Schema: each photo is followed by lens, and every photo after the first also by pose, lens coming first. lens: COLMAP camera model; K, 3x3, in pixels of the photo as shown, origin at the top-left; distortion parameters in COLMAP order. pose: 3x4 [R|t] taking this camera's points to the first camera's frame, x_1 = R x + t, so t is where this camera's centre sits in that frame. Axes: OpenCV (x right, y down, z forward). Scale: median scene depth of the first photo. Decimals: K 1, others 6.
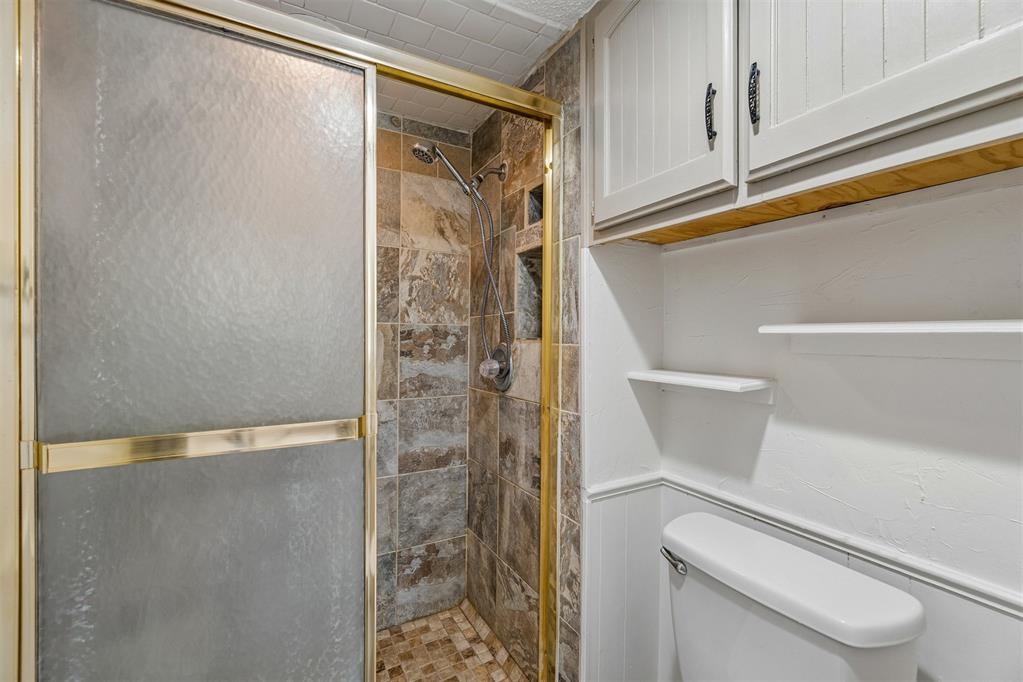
lens RADIAL K [[444.1, 0, 514.0], [0, 444.1, 329.7], [0, 0, 1]] dist [-0.001358, 0.000525]
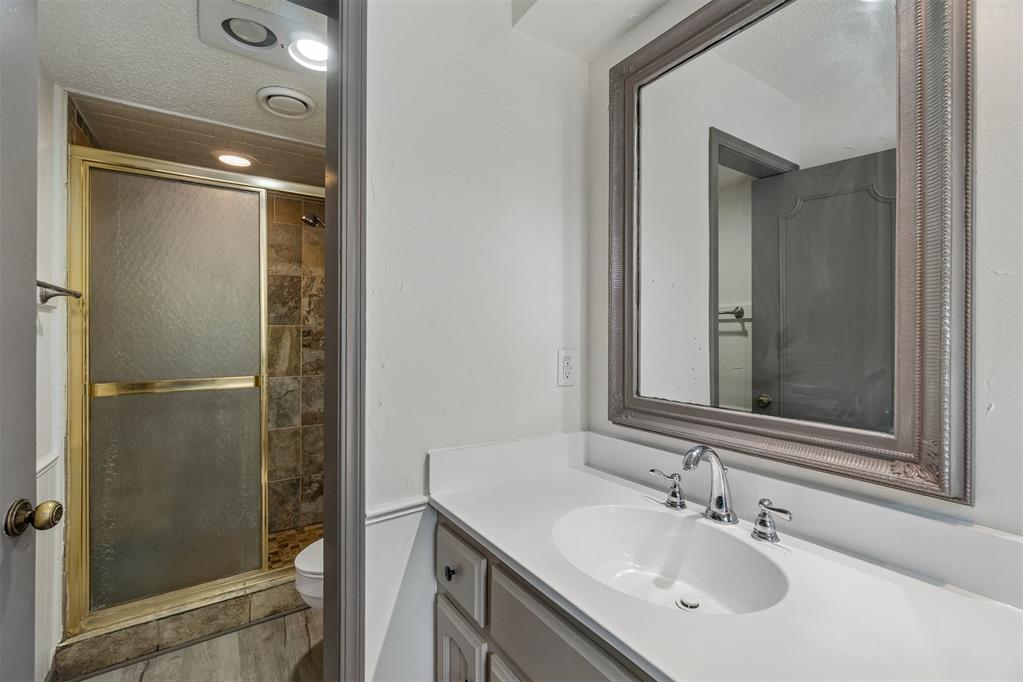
lens RADIAL K [[444.1, 0, 514.0], [0, 444.1, 329.7], [0, 0, 1]] dist [-0.001358, 0.000525]
pose [[0.997202, -0.000958, 0.074745, 0.349564], [0.000779, 0.999997, 0.002419, -0.003920], [-0.074747, -0.002354, 0.997200, -0.560083]]
